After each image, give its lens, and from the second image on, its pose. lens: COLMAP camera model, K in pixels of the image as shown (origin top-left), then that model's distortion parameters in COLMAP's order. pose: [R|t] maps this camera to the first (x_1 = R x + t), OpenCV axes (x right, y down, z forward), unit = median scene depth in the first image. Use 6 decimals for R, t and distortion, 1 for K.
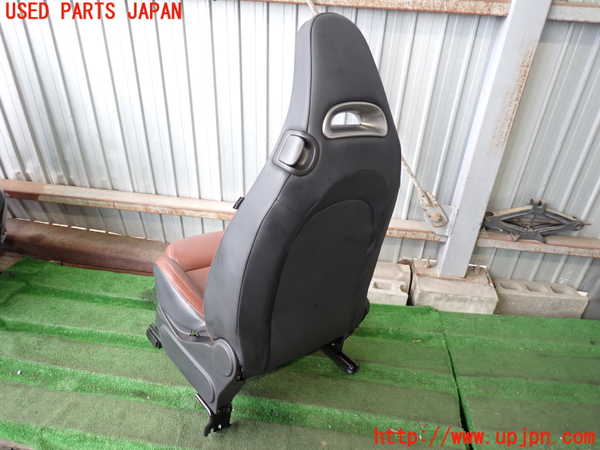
lens RADIAL K [[444.5, 0, 303.4], [0, 444.5, 226.5], [0, 0, 1]] dist [0.007704, -0.007889]
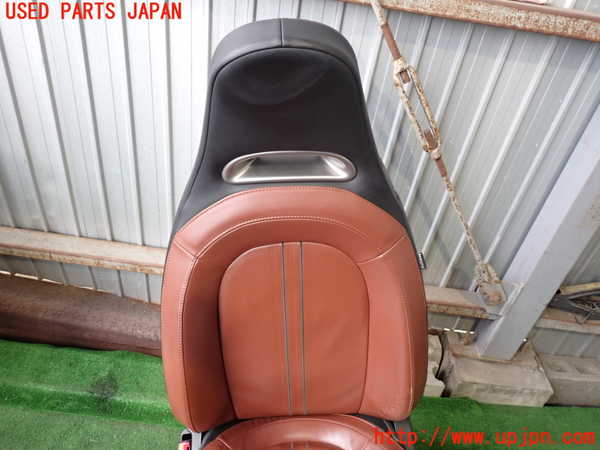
lens RADIAL K [[444.5, 0, 303.5], [0, 444.5, 227.8], [0, 0, 1]] dist [0.007704, -0.007889]
pose [[0.992612, 0.034347, 0.116370, -0.115705], [-0.041625, 0.997288, 0.060696, -0.162840], [-0.113969, -0.065092, 0.991350, 0.267144]]
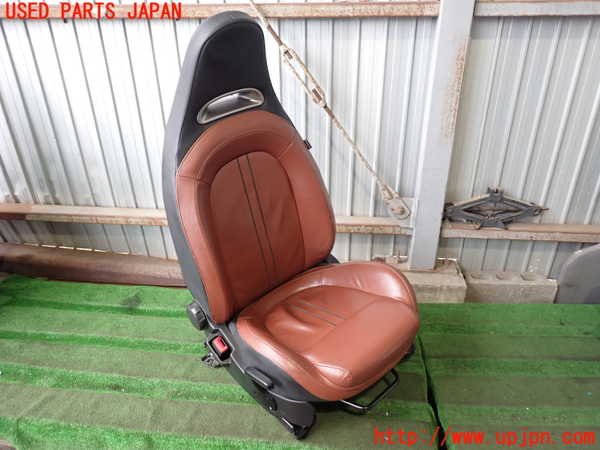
lens RADIAL K [[444.5, 0, 302.5], [0, 444.5, 226.1], [0, 0, 1]] dist [0.007704, -0.007889]
pose [[0.998353, -0.055969, -0.012611, 0.078930], [0.054562, 0.994179, -0.092906, 0.097623], [0.017738, 0.092065, 0.995595, -0.042907]]
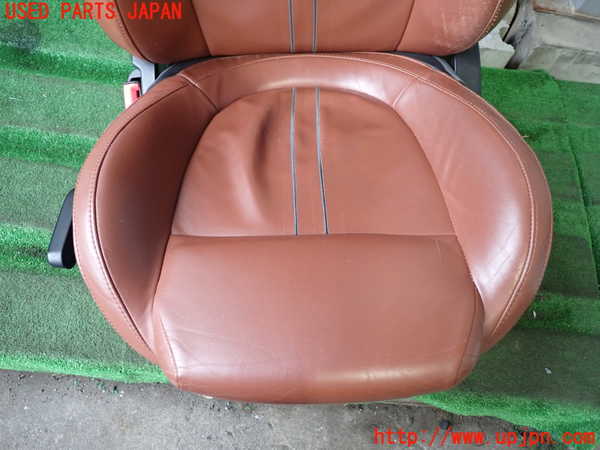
lens RADIAL K [[491.8, 0, 303.0], [0, 491.8, 224.6], [0, 0, 1]] dist [0.009347, 0.004187]
pose [[0.994125, -0.008715, 0.107885, -0.093618], [-0.052327, 0.833833, 0.549531, 0.012705], [-0.094747, -0.551948, 0.828478, 0.404444]]
